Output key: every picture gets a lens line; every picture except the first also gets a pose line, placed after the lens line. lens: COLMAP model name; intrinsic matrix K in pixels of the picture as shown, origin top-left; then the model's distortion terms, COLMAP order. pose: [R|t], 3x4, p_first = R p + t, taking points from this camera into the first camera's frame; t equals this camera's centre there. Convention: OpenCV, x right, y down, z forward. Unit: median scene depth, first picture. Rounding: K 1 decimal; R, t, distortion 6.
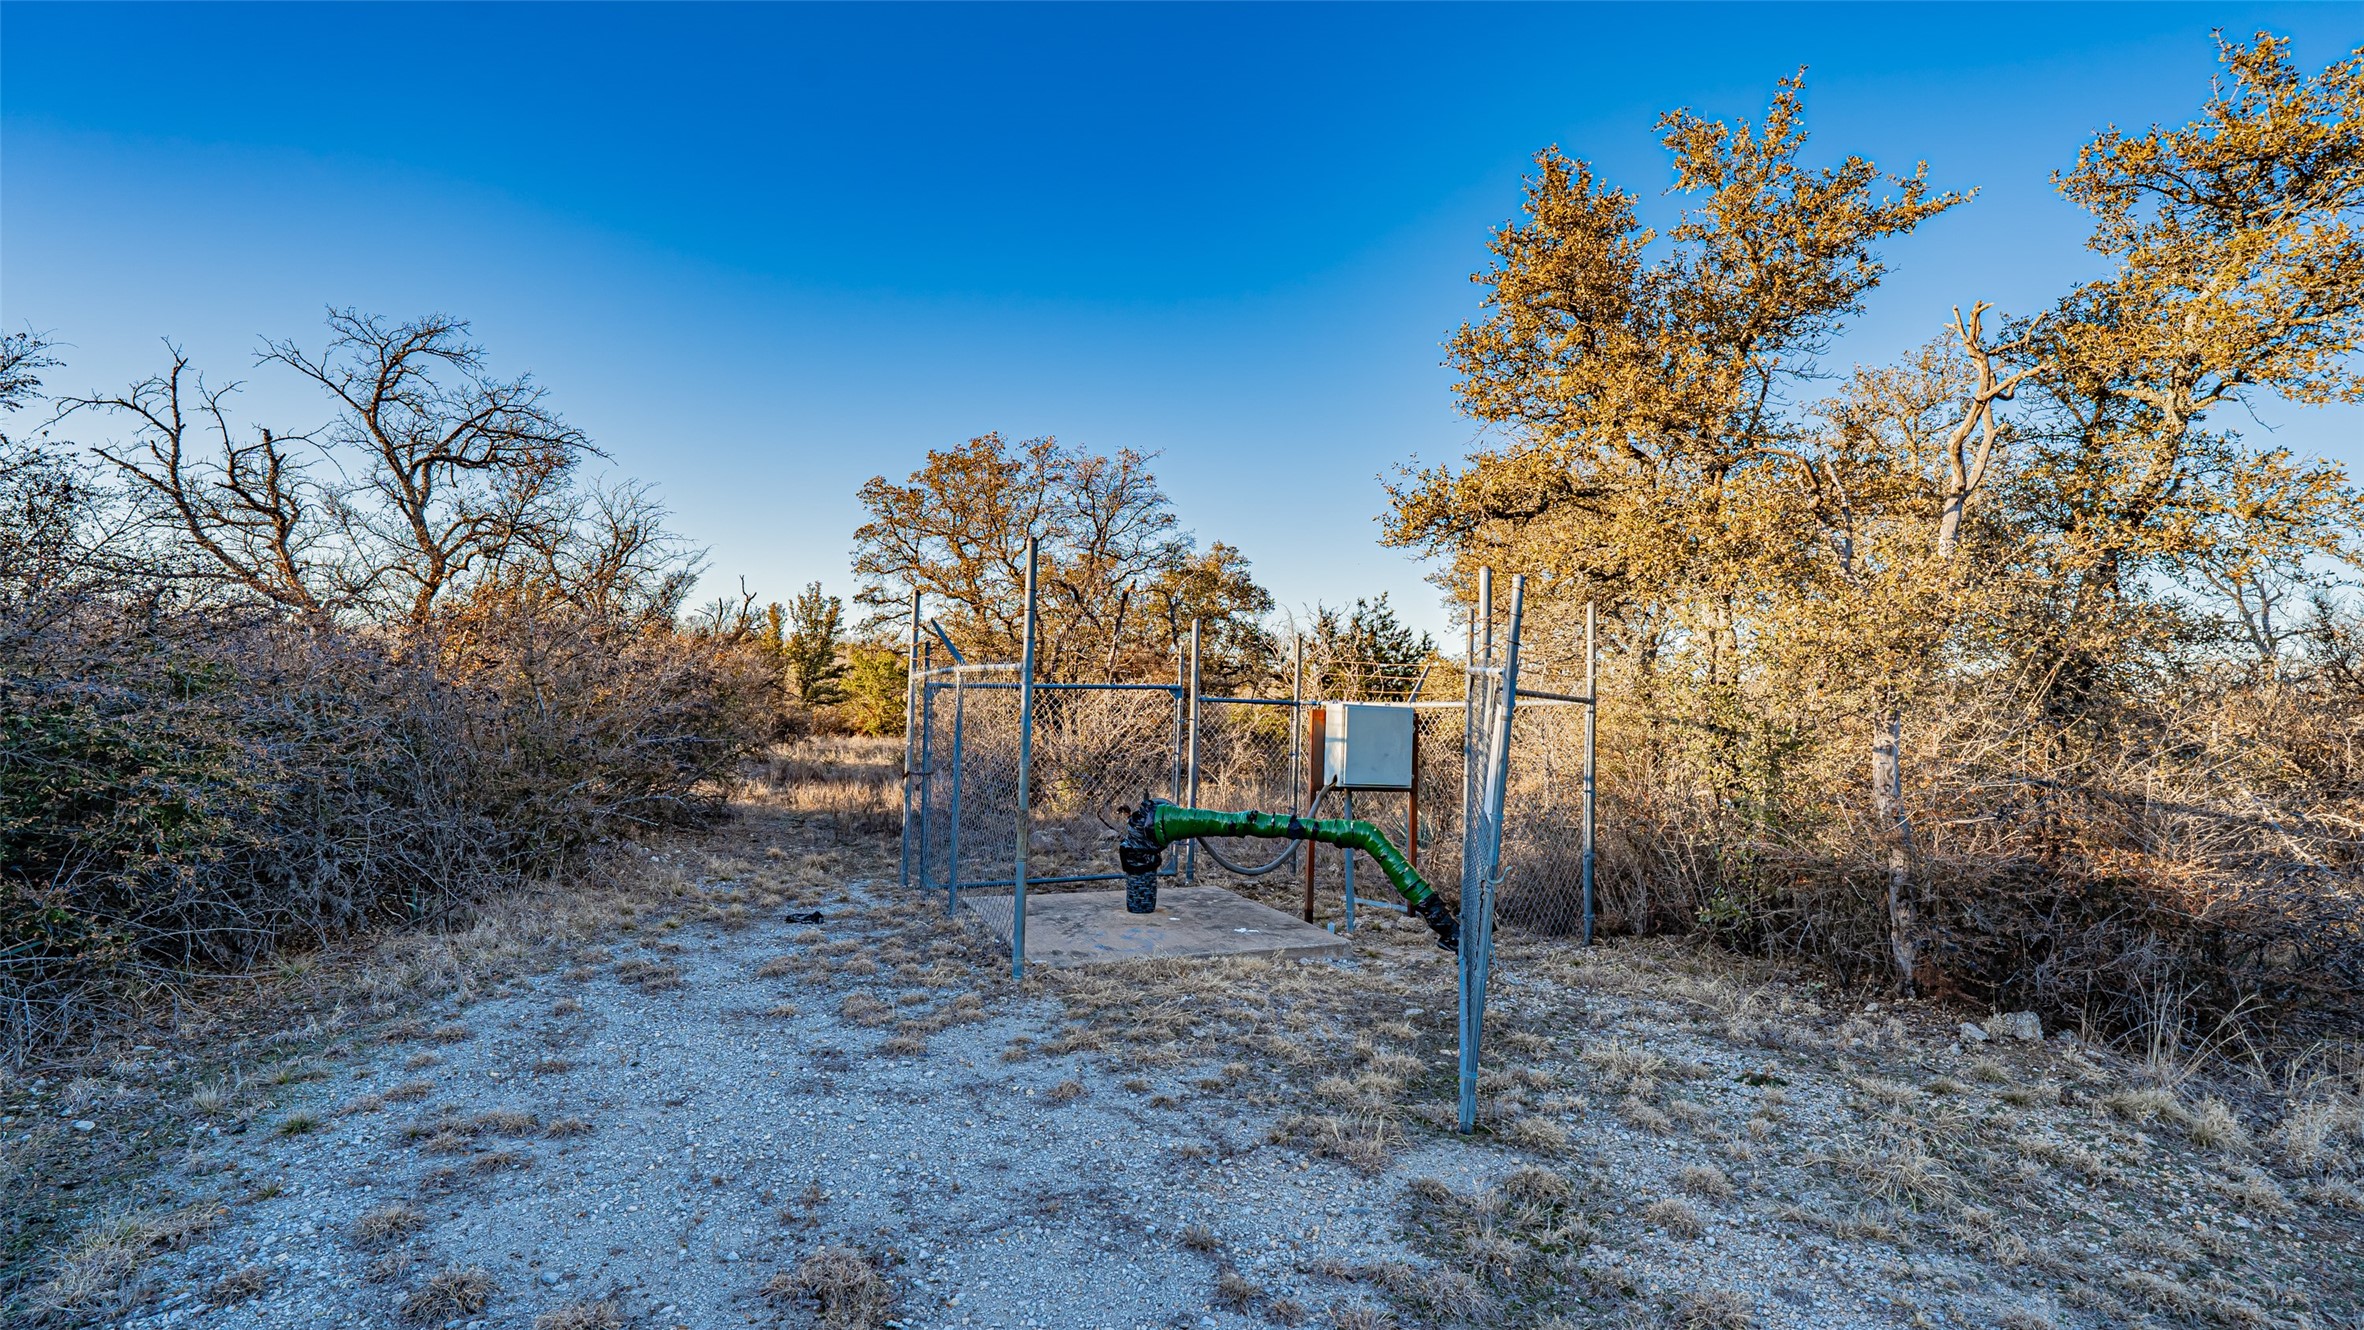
lens RADIAL K [[1091.9, 0, 1176.9], [0, 1091.9, 661.7], [0, 0, 1]] dist [-0.075213, 0.029928]
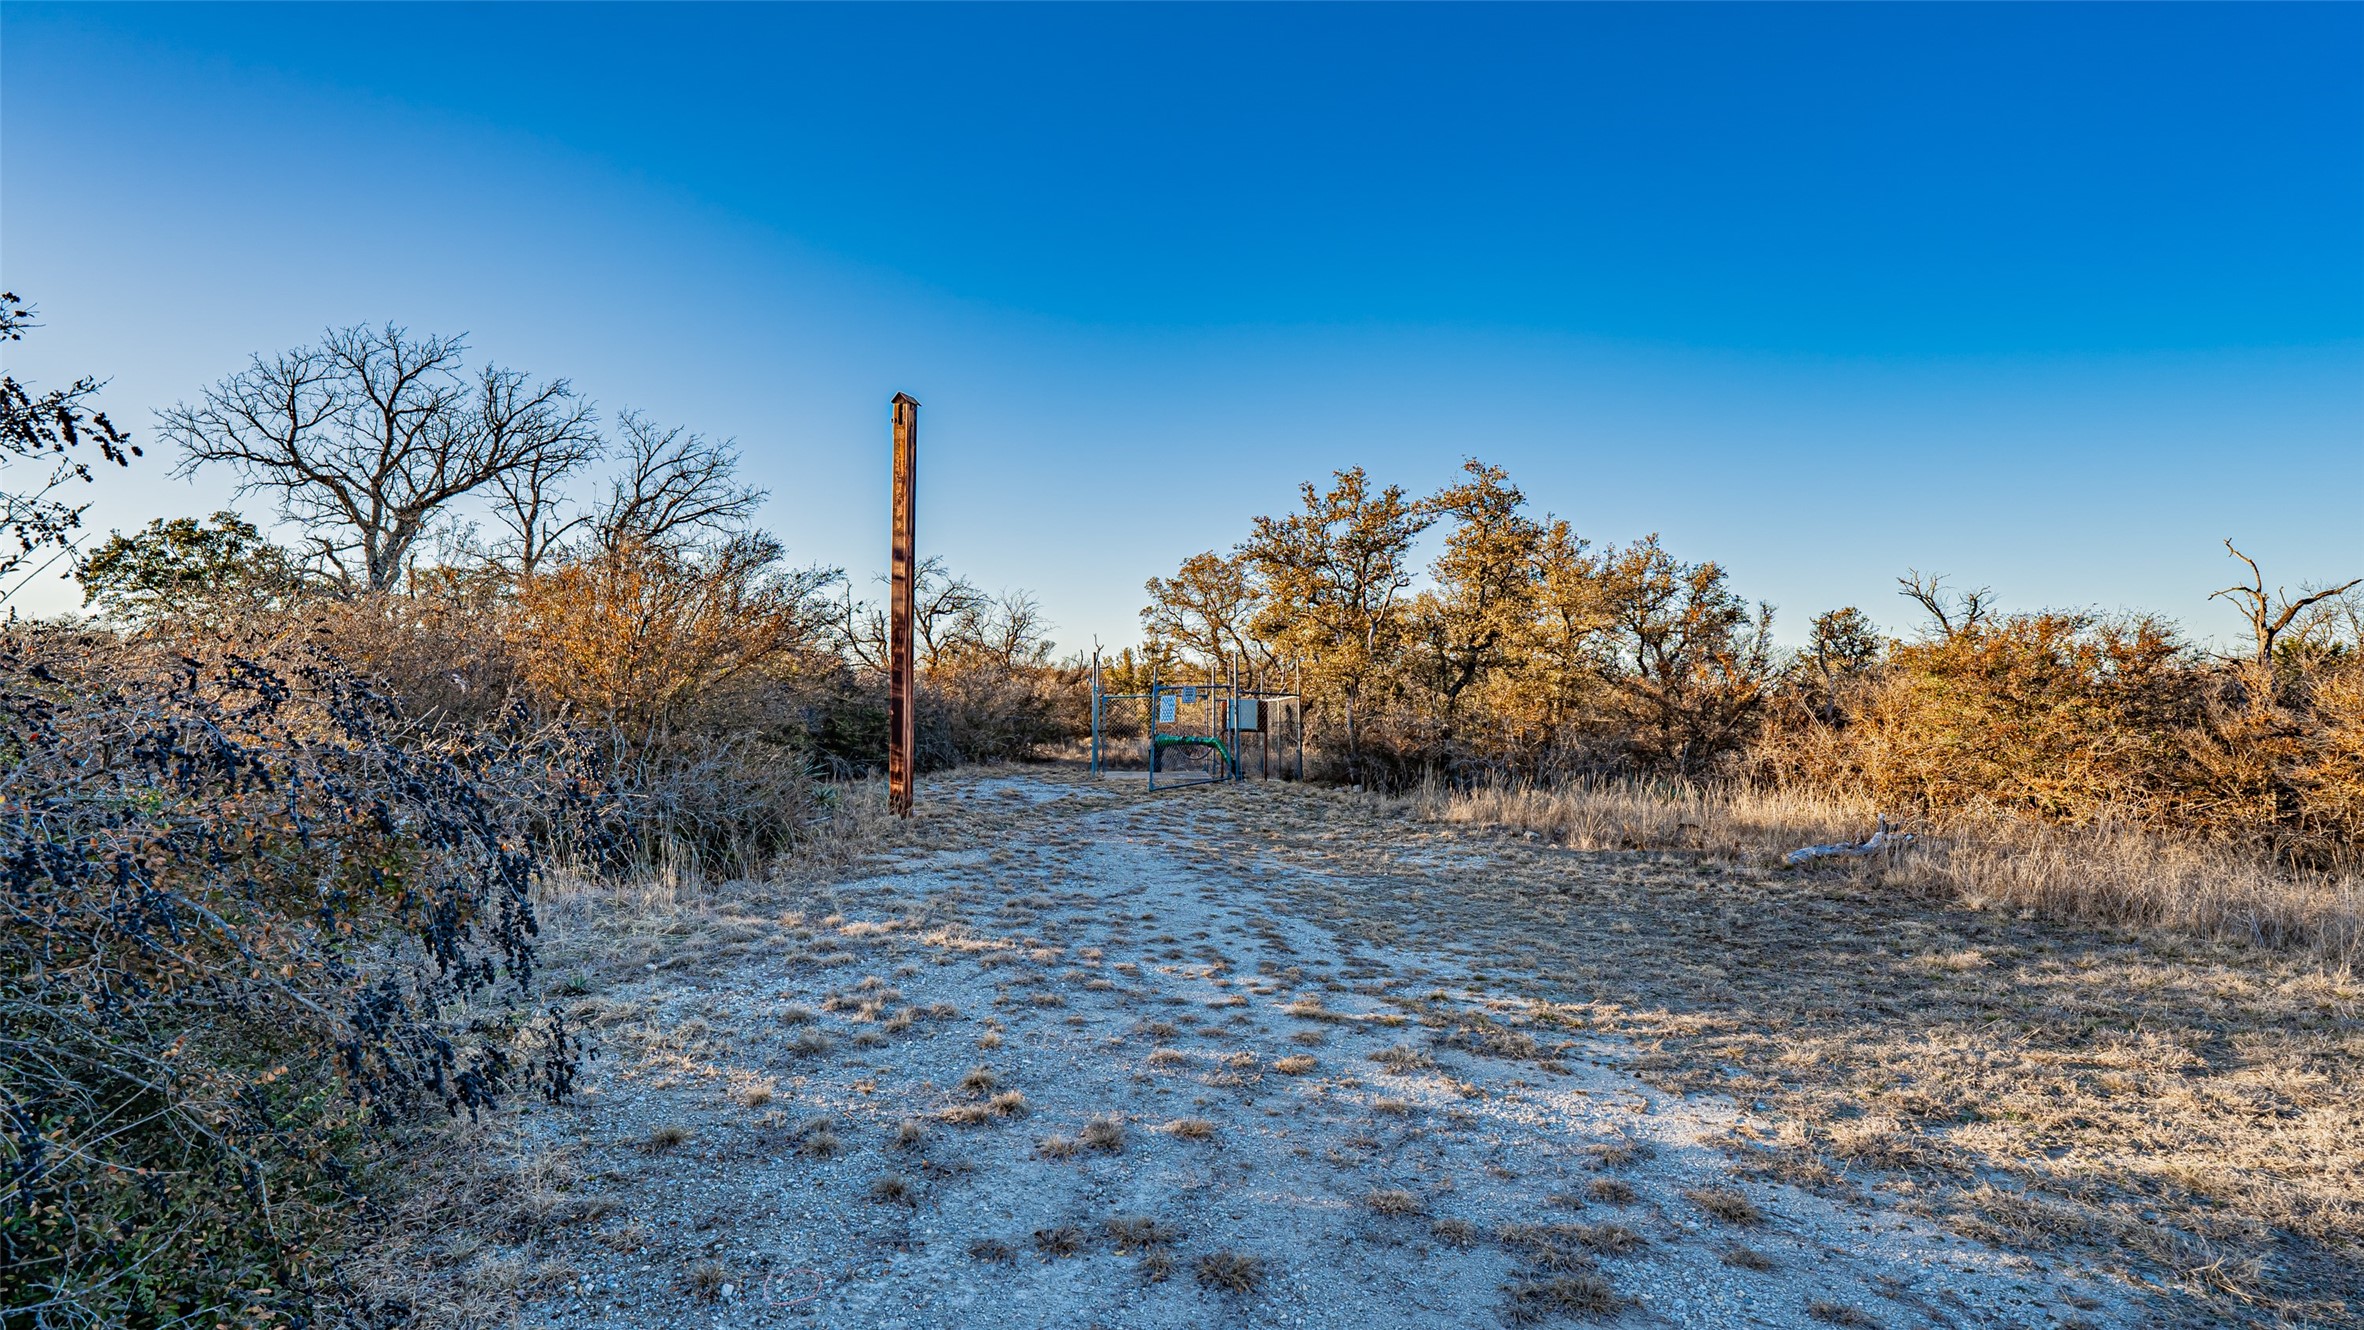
lens RADIAL K [[1091.9, 0, 1176.9], [0, 1091.9, 661.7], [0, 0, 1]] dist [-0.075213, 0.029928]
pose [[0.932680, -0.041554, -0.358304, 0.367596], [0.035387, 0.999091, -0.023755, 0.001963], [0.358965, 0.009476, 0.933303, -0.581204]]
